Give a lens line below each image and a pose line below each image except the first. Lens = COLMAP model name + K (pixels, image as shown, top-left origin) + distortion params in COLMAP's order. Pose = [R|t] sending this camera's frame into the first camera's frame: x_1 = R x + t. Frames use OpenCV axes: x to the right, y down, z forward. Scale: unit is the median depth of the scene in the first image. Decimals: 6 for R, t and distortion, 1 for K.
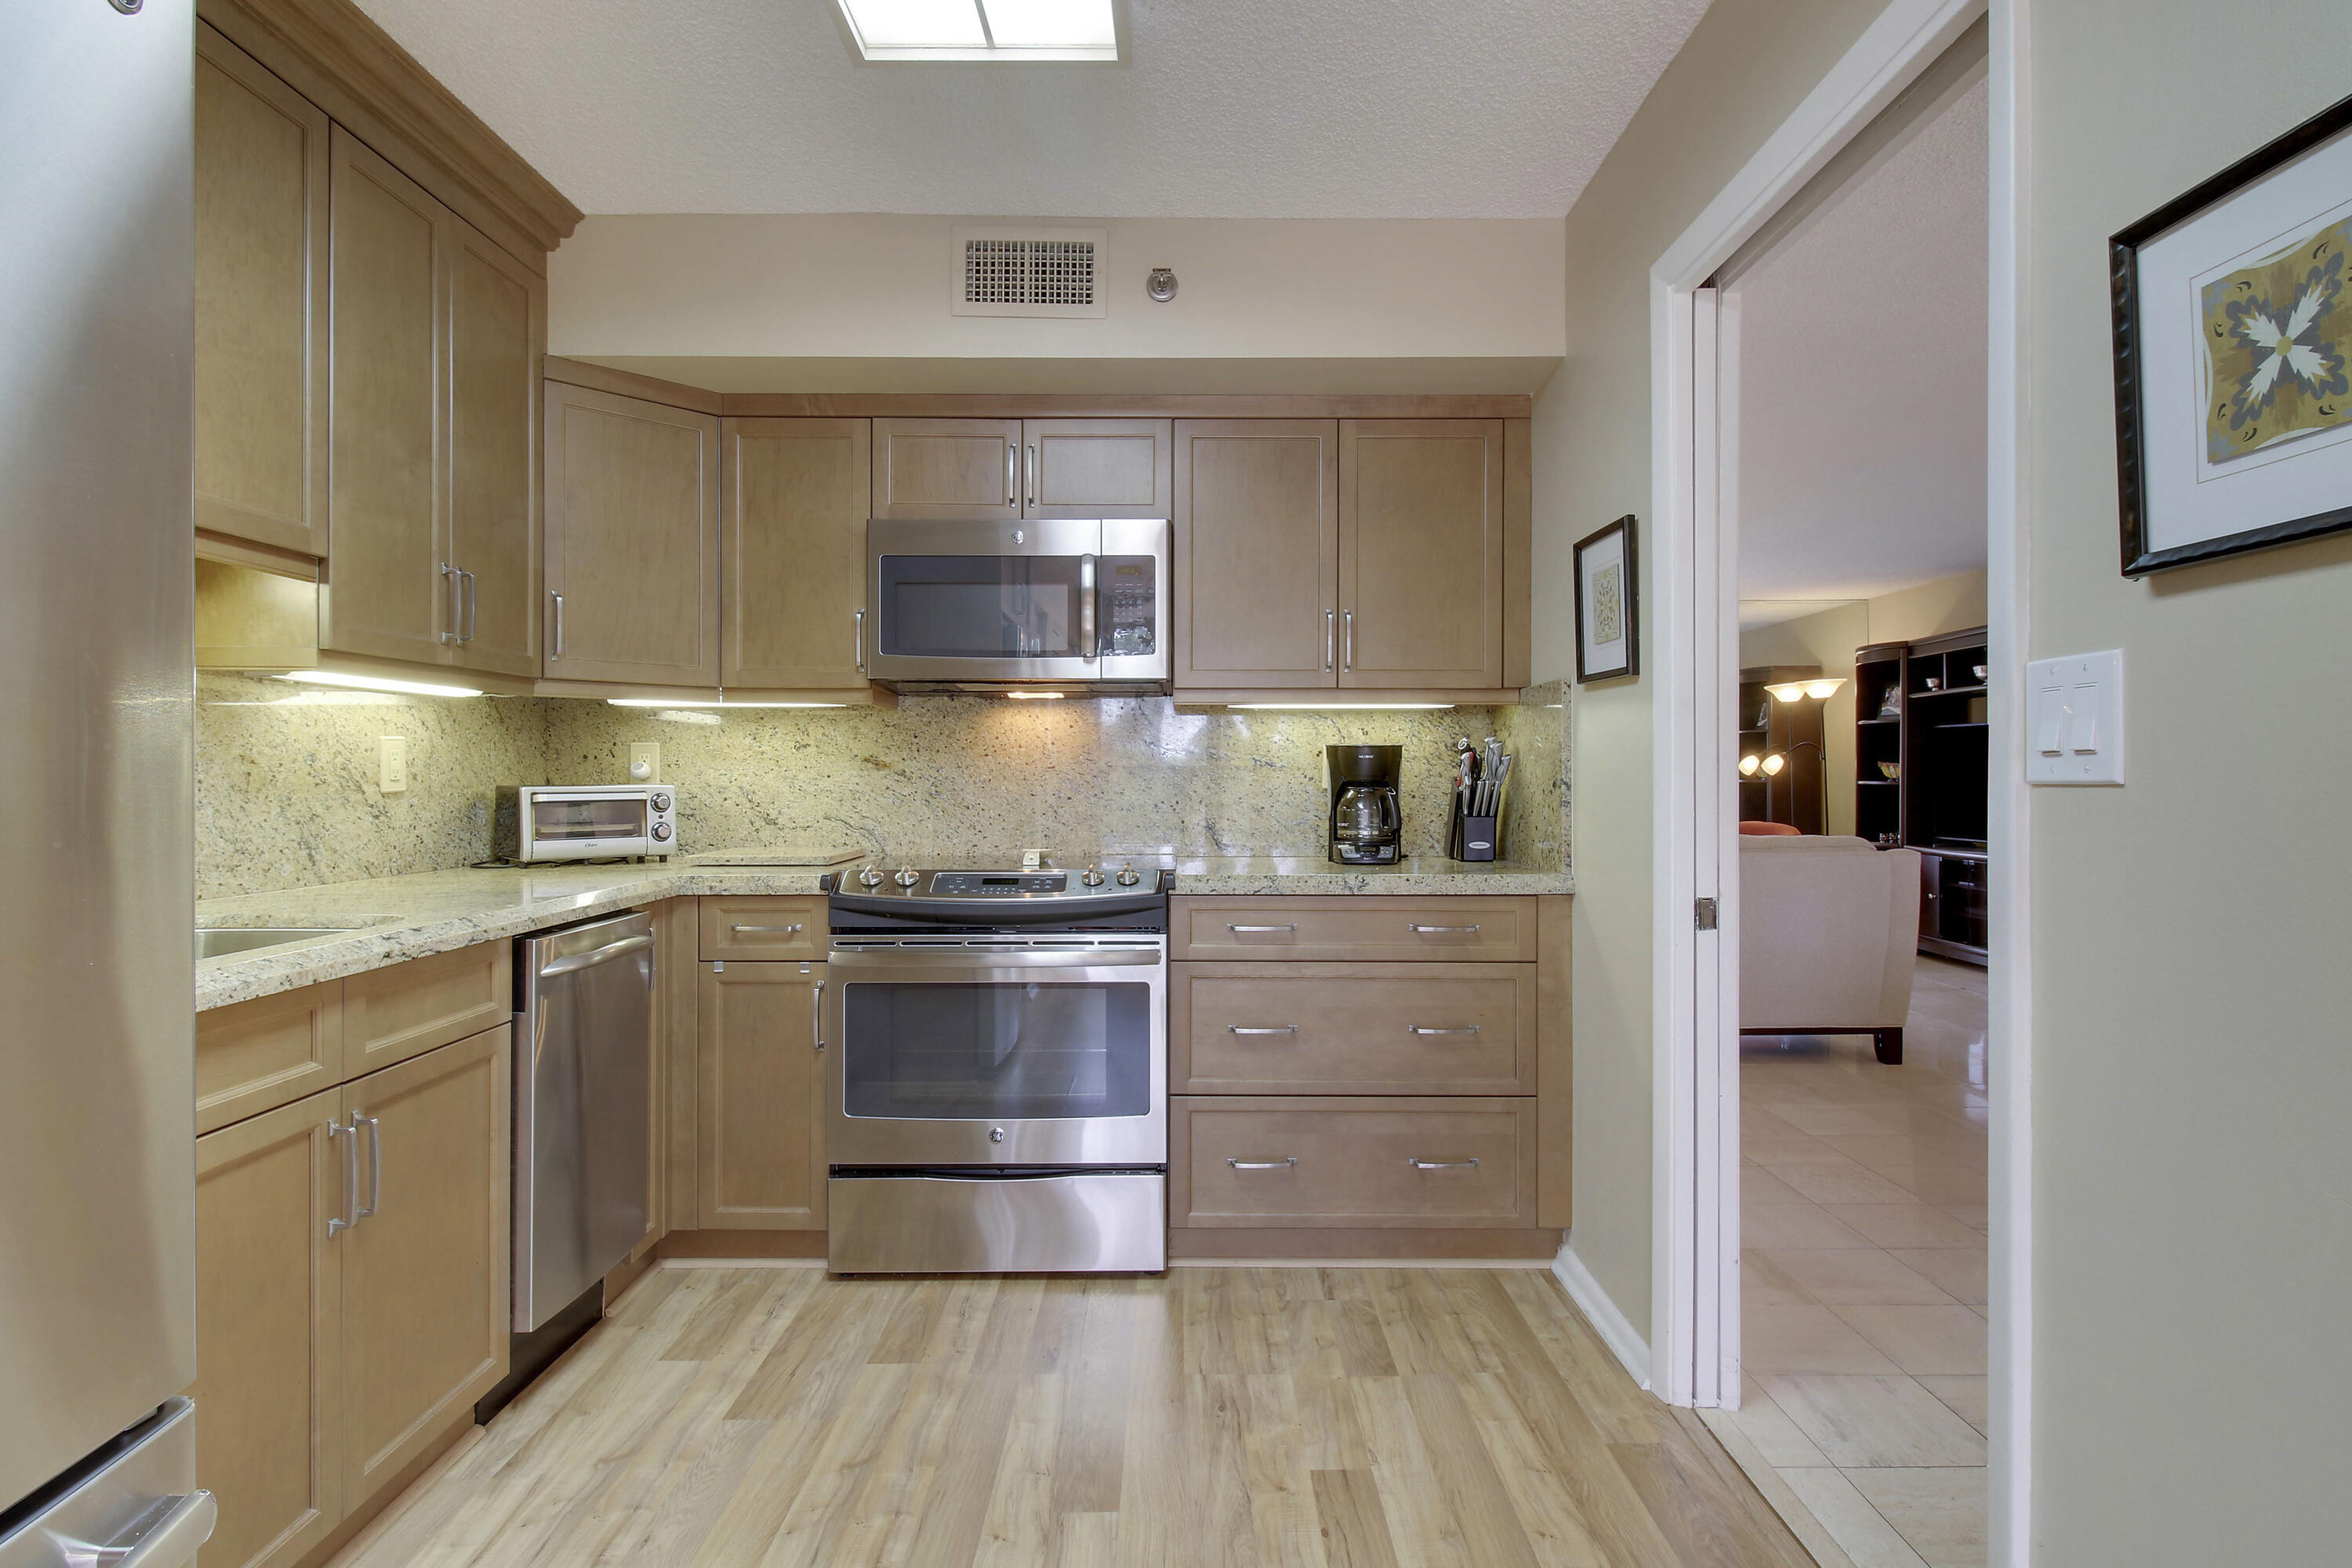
lens RADIAL K [[1187.2, 0, 1188.9], [0, 1187.2, 767.1], [0, 0, 1]] dist [-0.004854, -0.000233]
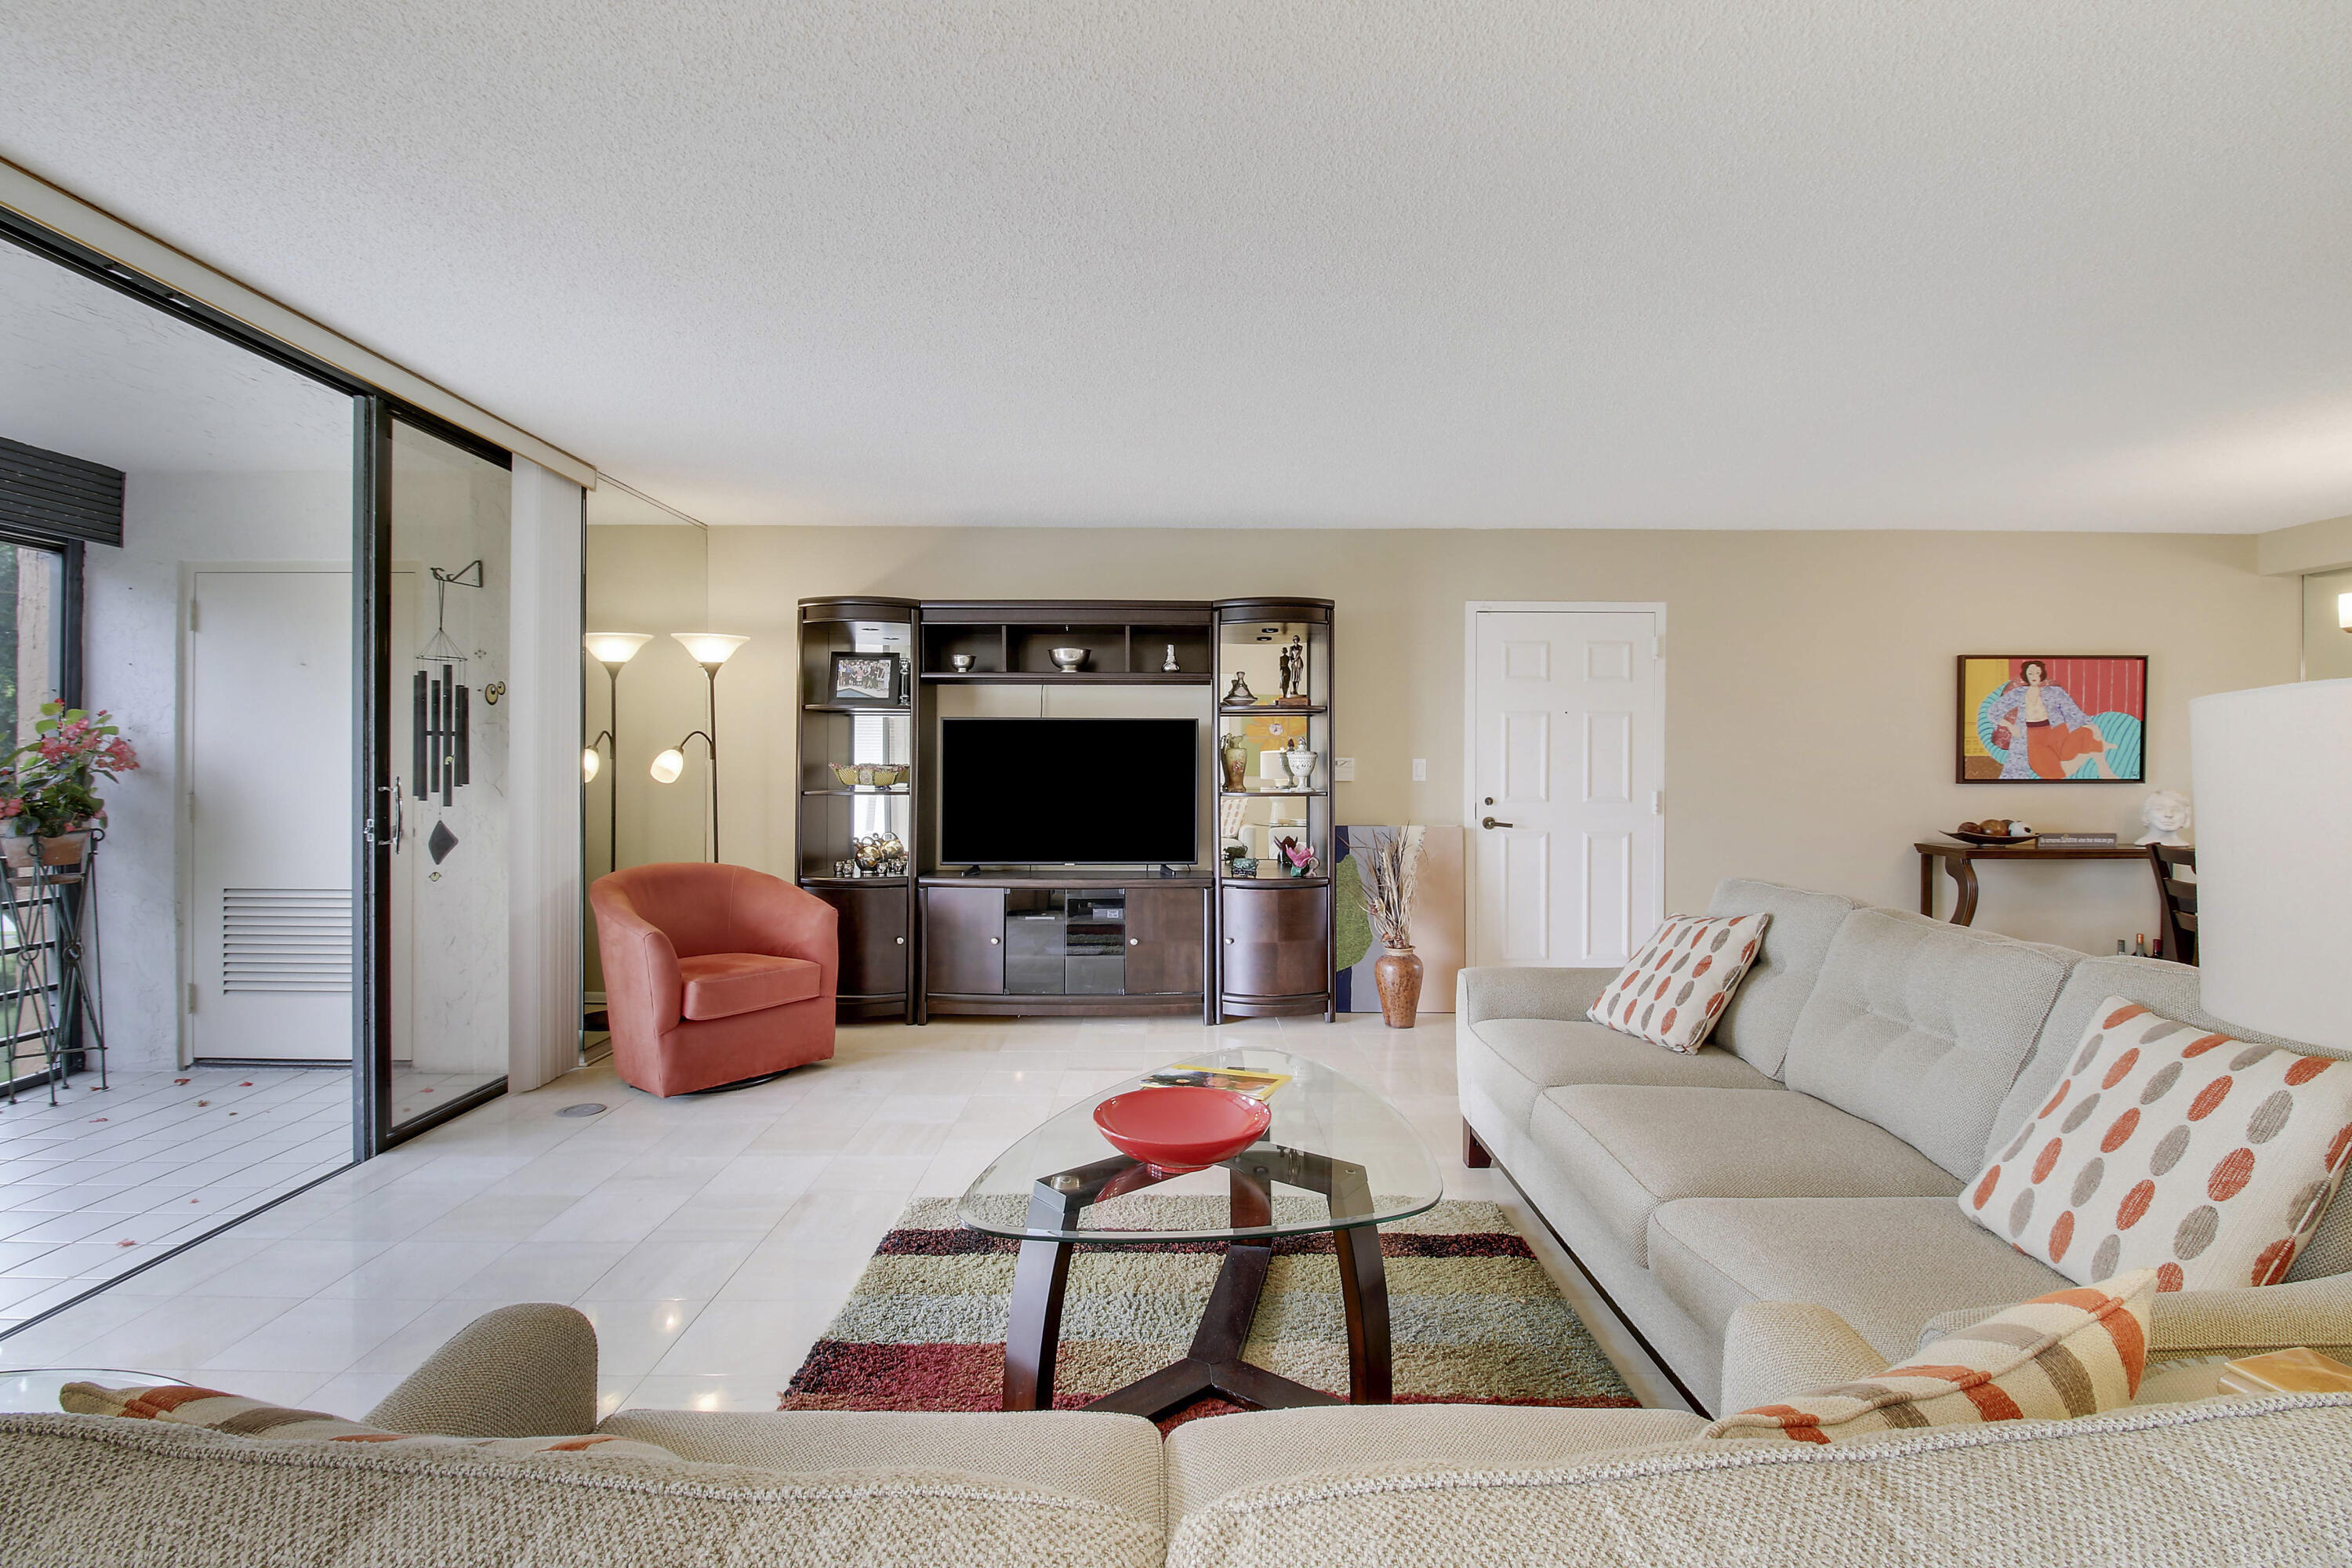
lens RADIAL K [[1086.2, 0, 1184.6], [0, 1086.2, 762.0], [0, 0, 1]] dist [-0.001834, -0.003647]
pose [[-0.011386, 0.003241, 0.999930, -0.067527], [-0.009253, 0.999952, -0.003346, -0.004791], [-0.999892, -0.009290, -0.011356, 0.818861]]
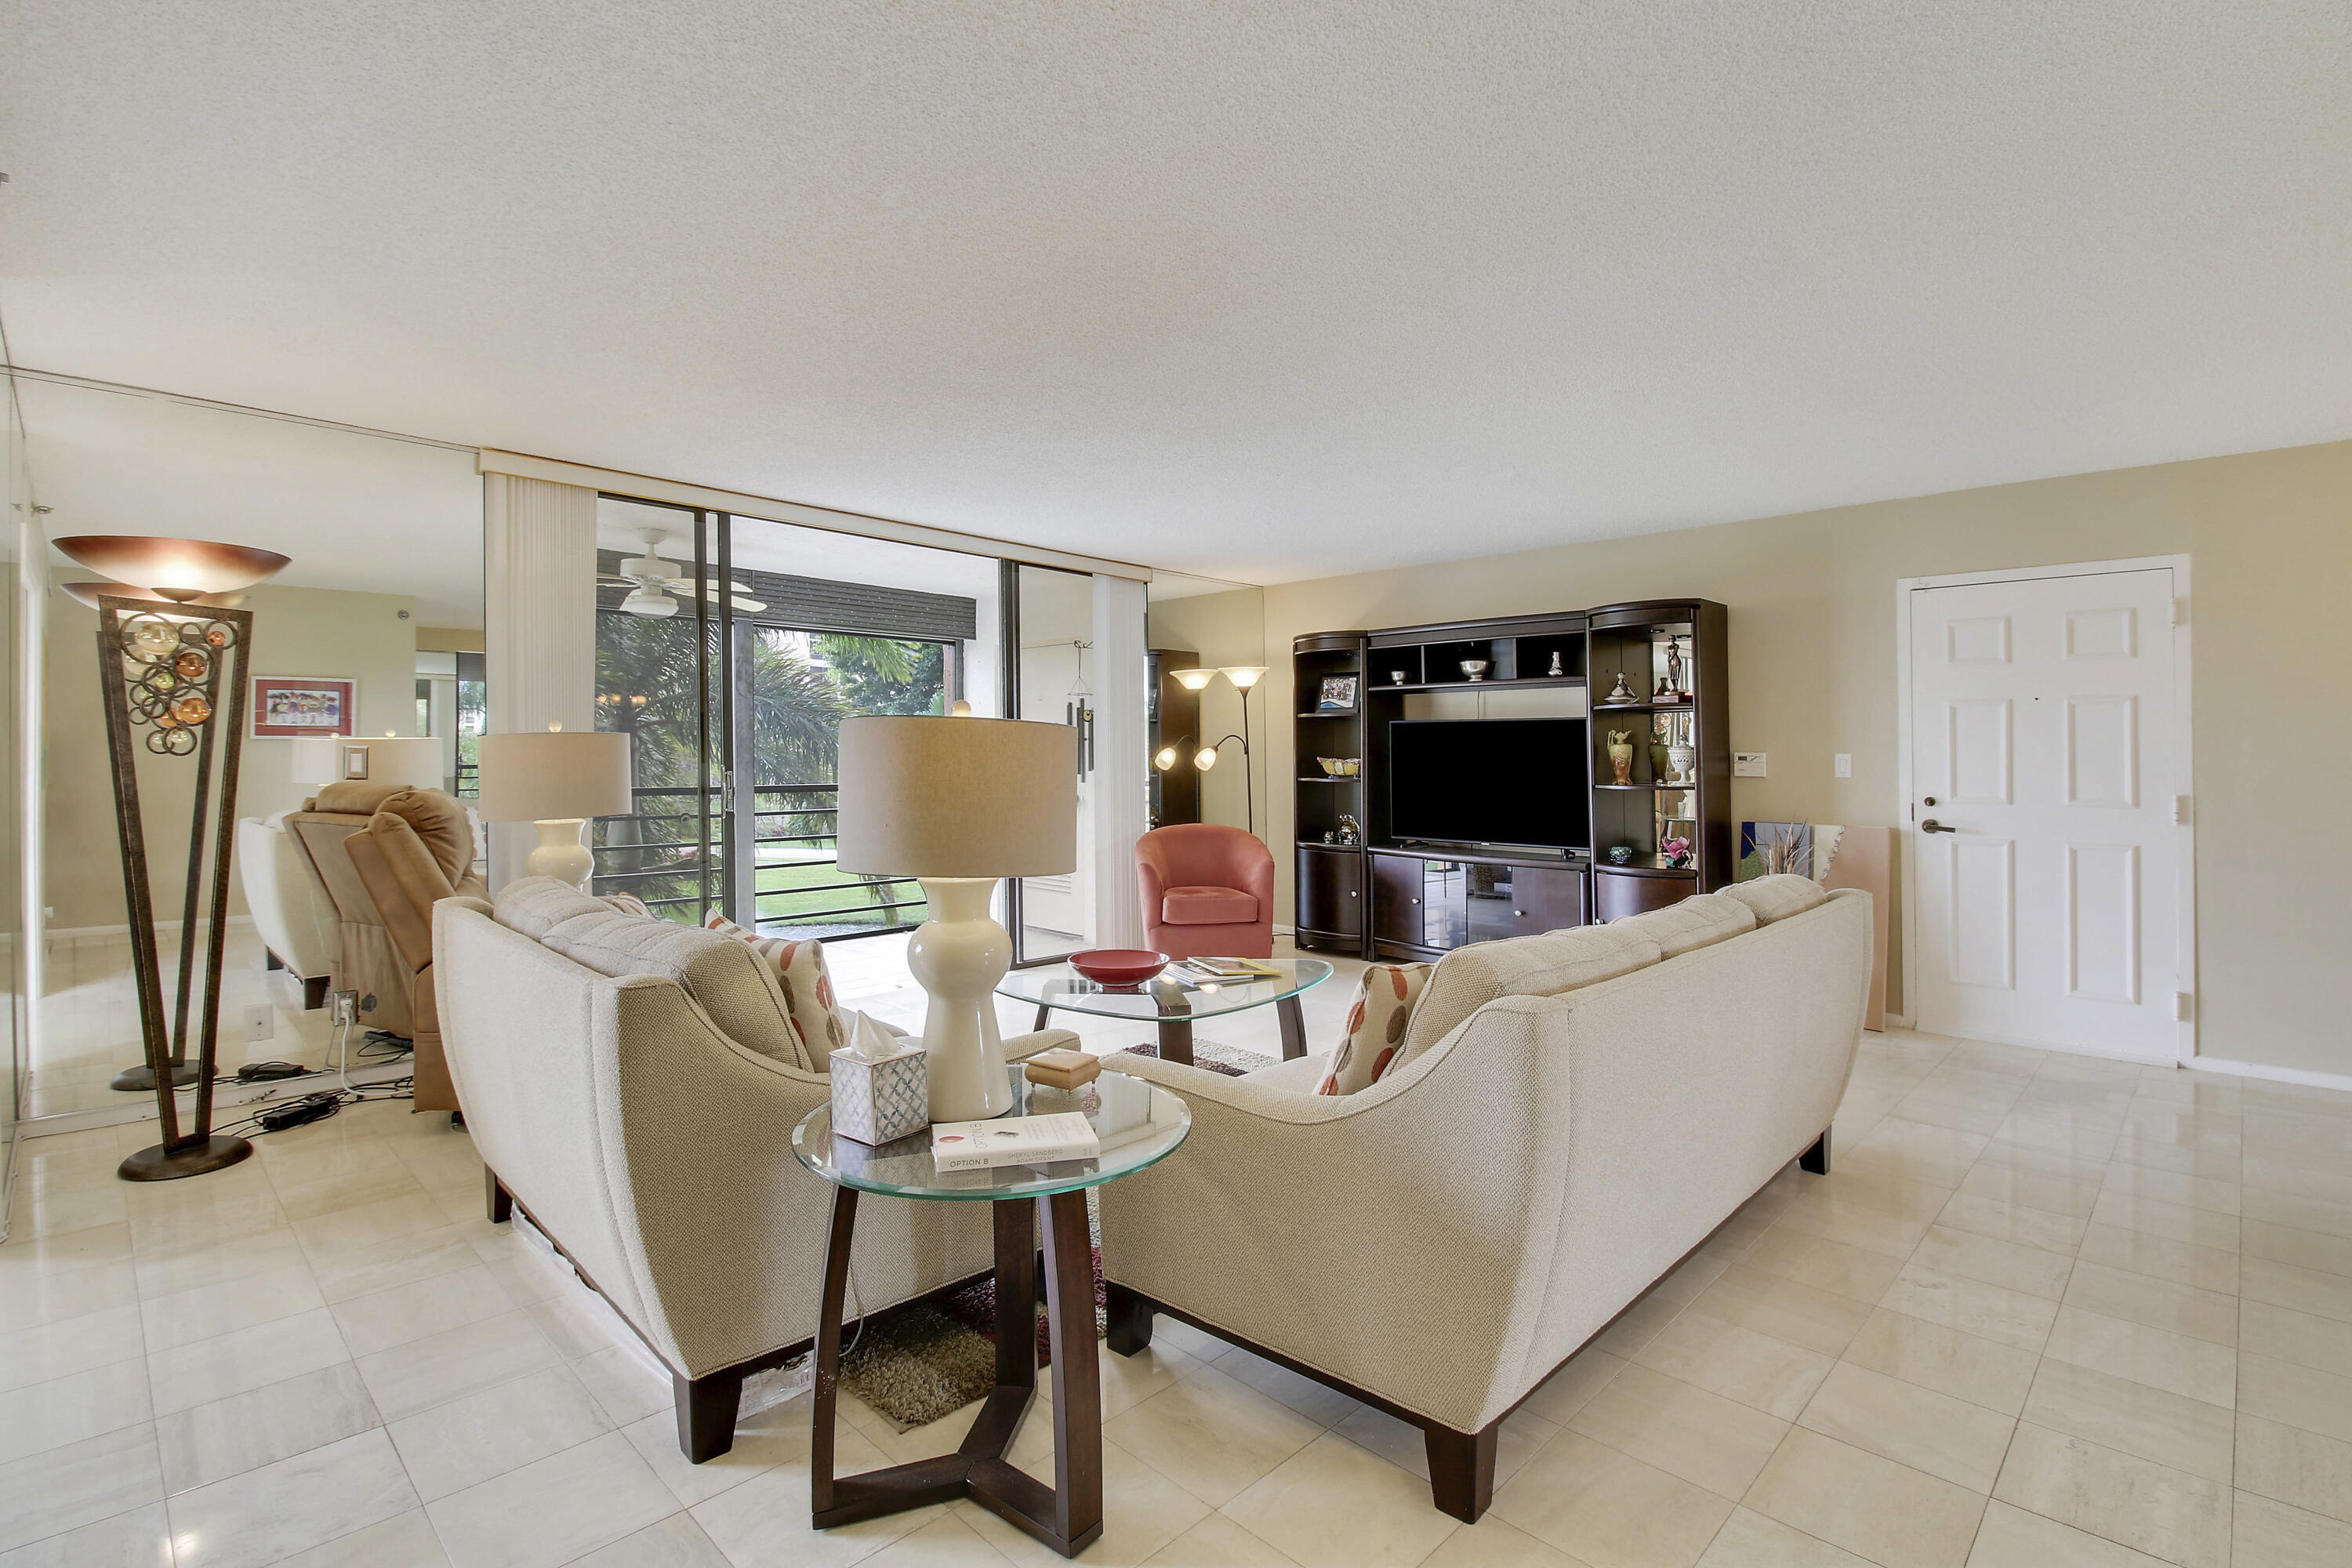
lens RADIAL K [[1086.2, 0, 1172.5], [0, 1086.2, 764.5], [0, 0, 1]] dist [-0.001834, -0.003647]
pose [[0.703232, -0.001035, 0.710959, -0.116501], [-0.010559, 0.999873, 0.011900, -0.007828], [-0.710882, -0.015876, 0.703132, 0.485947]]
